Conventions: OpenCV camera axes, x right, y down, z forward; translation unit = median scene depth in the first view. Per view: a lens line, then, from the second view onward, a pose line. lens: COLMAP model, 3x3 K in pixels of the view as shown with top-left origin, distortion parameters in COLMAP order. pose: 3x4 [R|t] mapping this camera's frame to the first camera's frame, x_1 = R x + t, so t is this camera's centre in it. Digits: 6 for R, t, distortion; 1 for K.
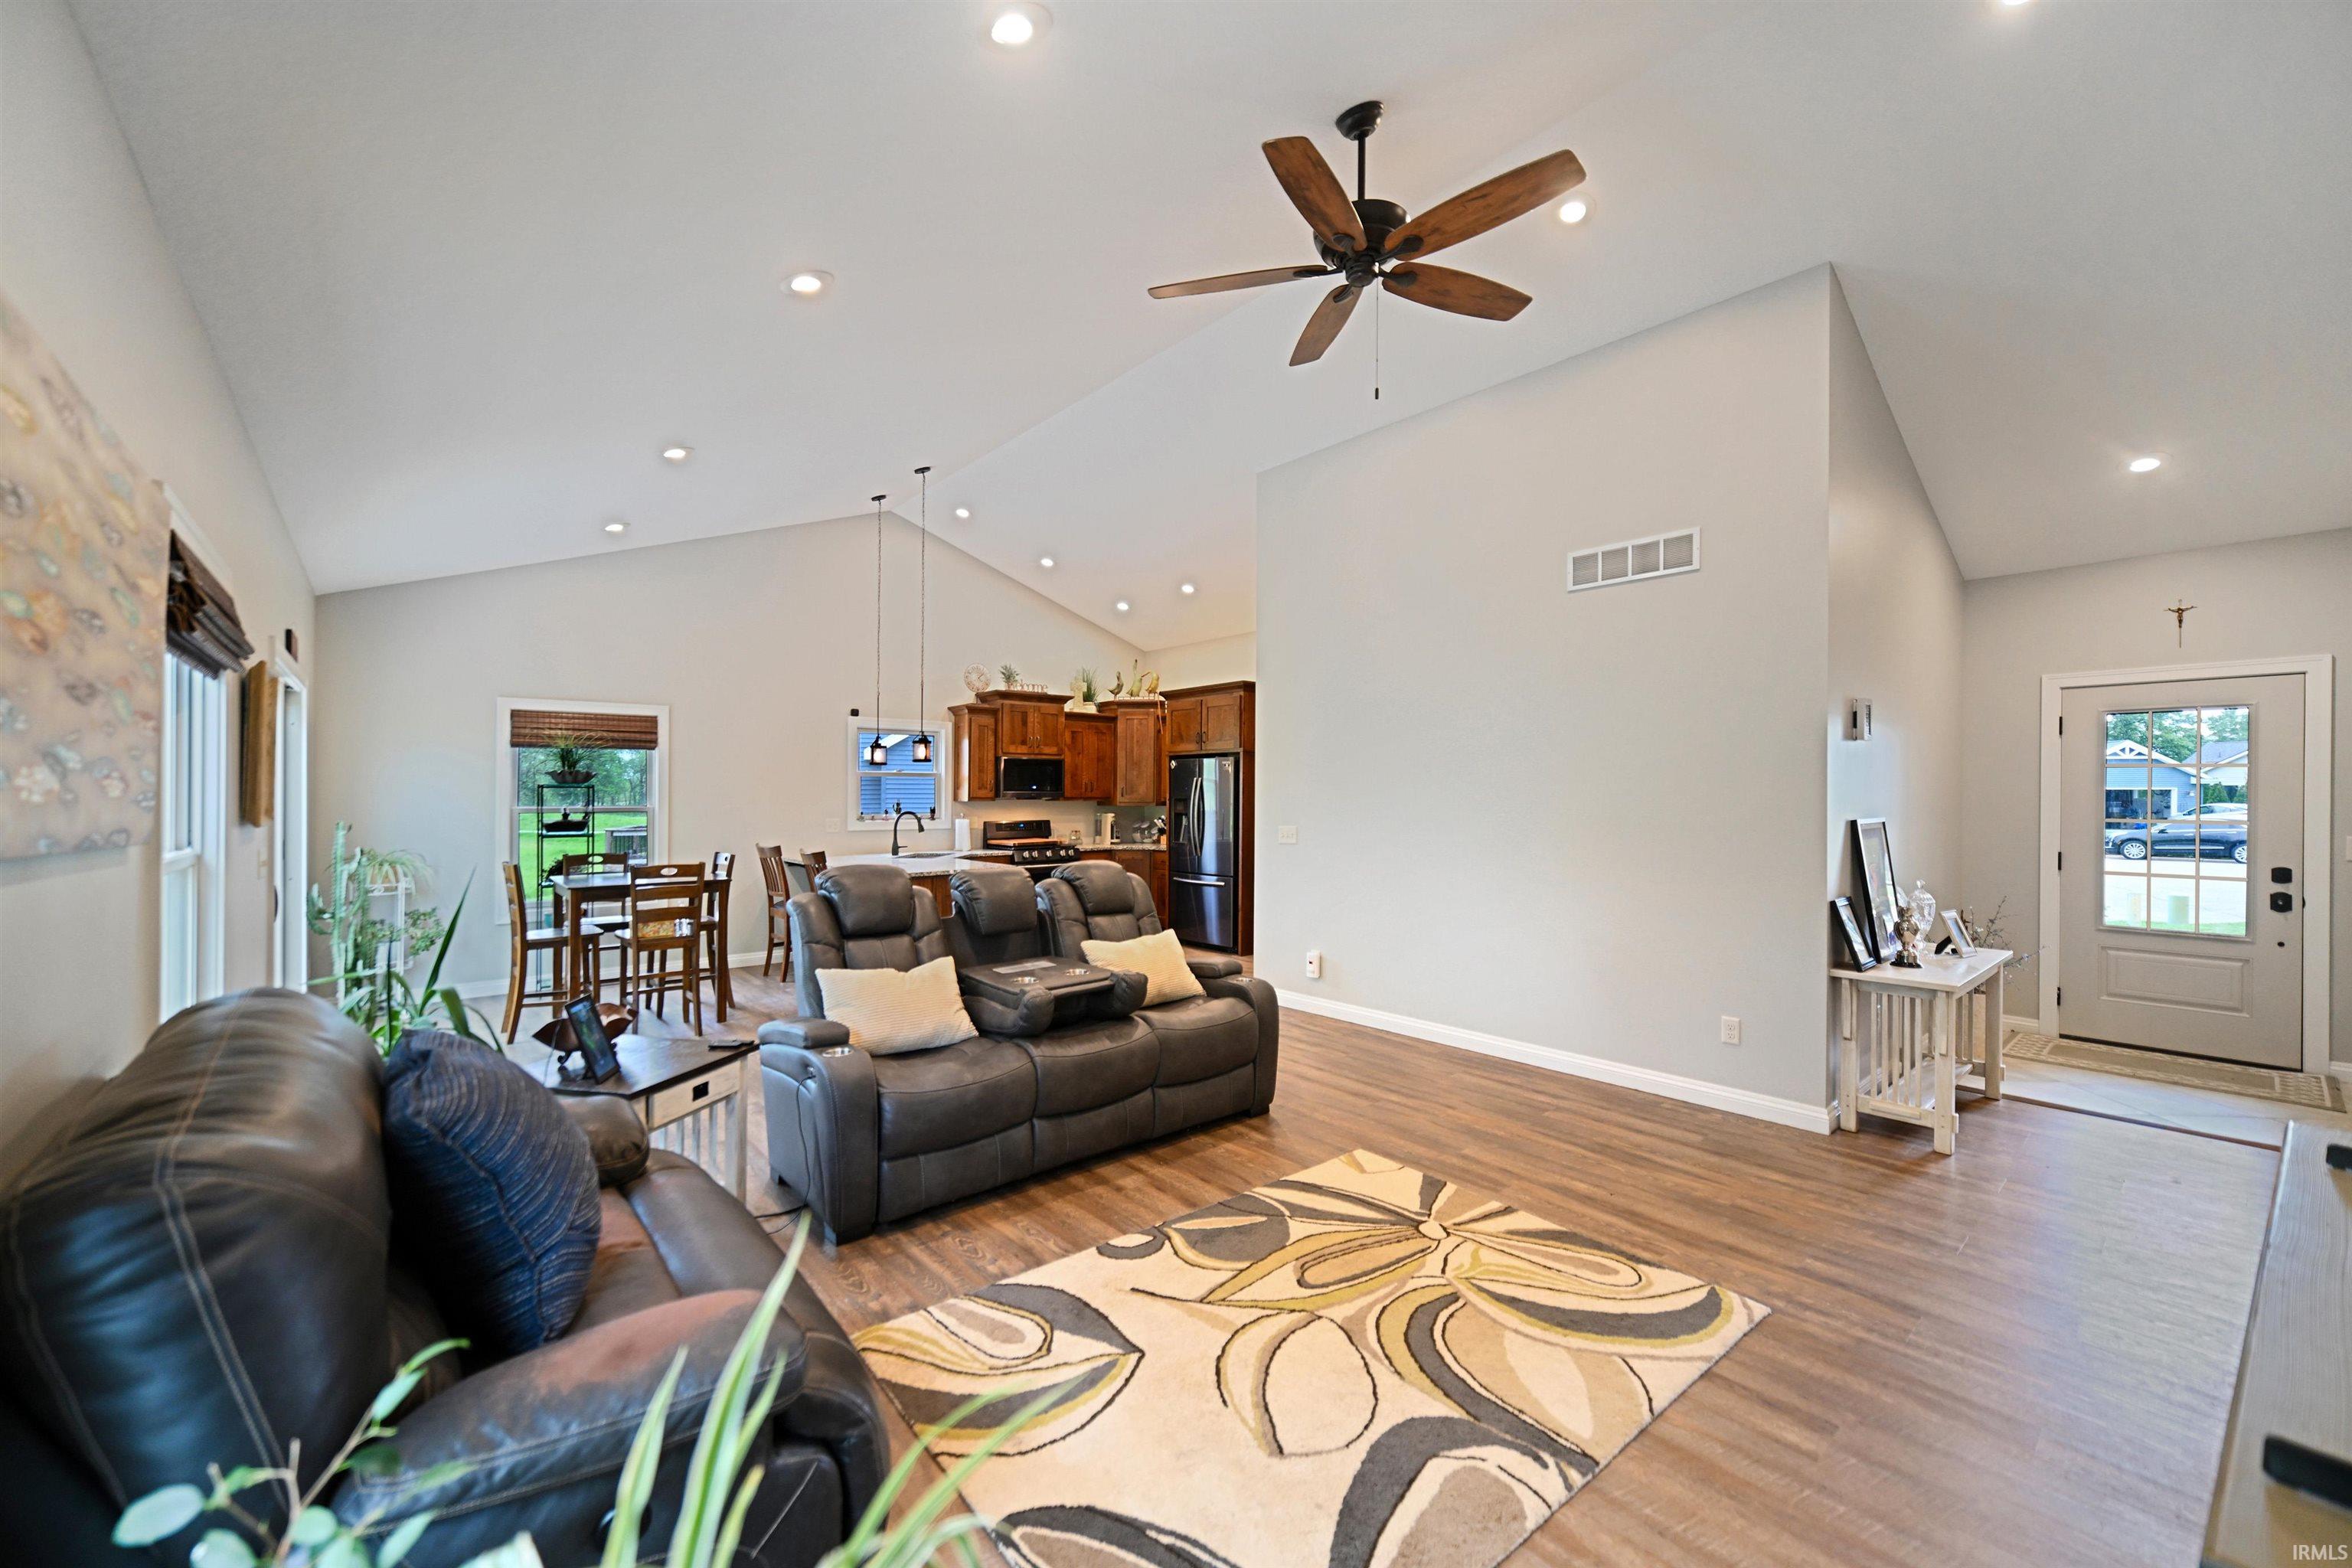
lens RADIAL K [[955.2, 0, 1208.3], [0, 955.2, 791.6], [0, 0, 1]] dist [0.001946, 0.000477]
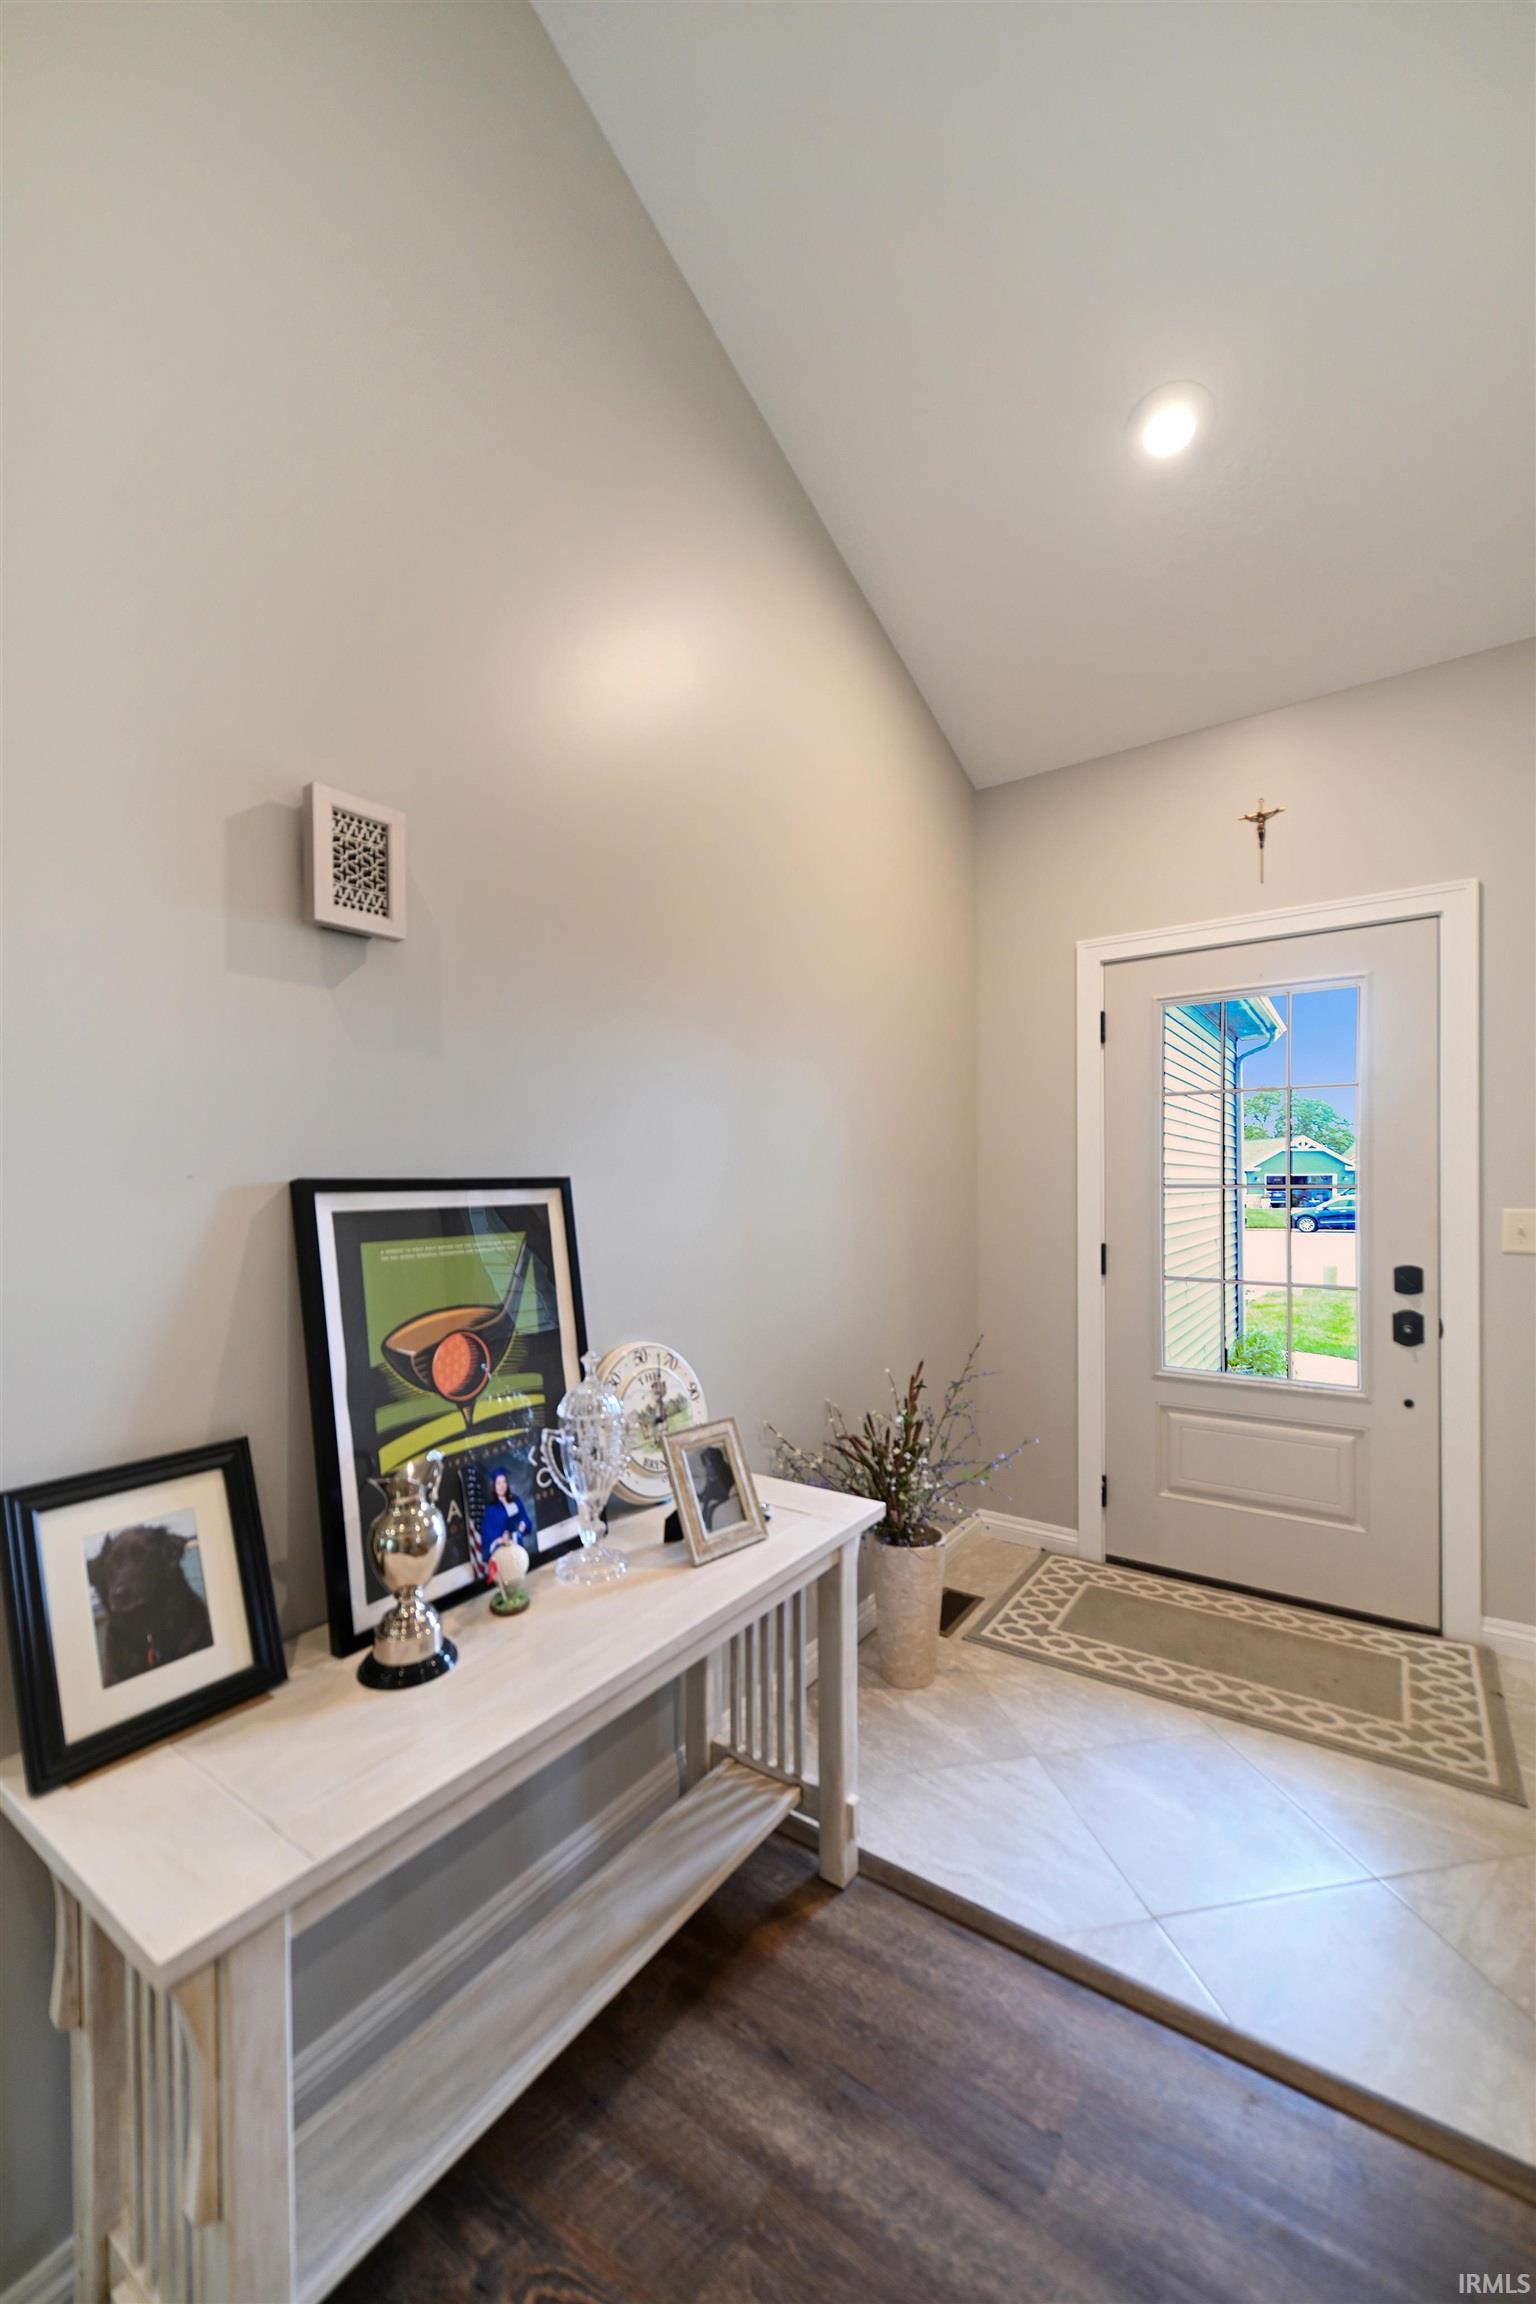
lens RADIAL K [[888.9, 0, 796.4], [0, 888.9, 1191.9], [0, 0, 1]] dist [0.000638, 0.001230]
pose [[0.970542, -0.014599, 0.240491, 0.624977], [0.013236, 0.999886, 0.007282, 0.026340], [-0.240570, -0.003885, 0.970624, 0.560456]]
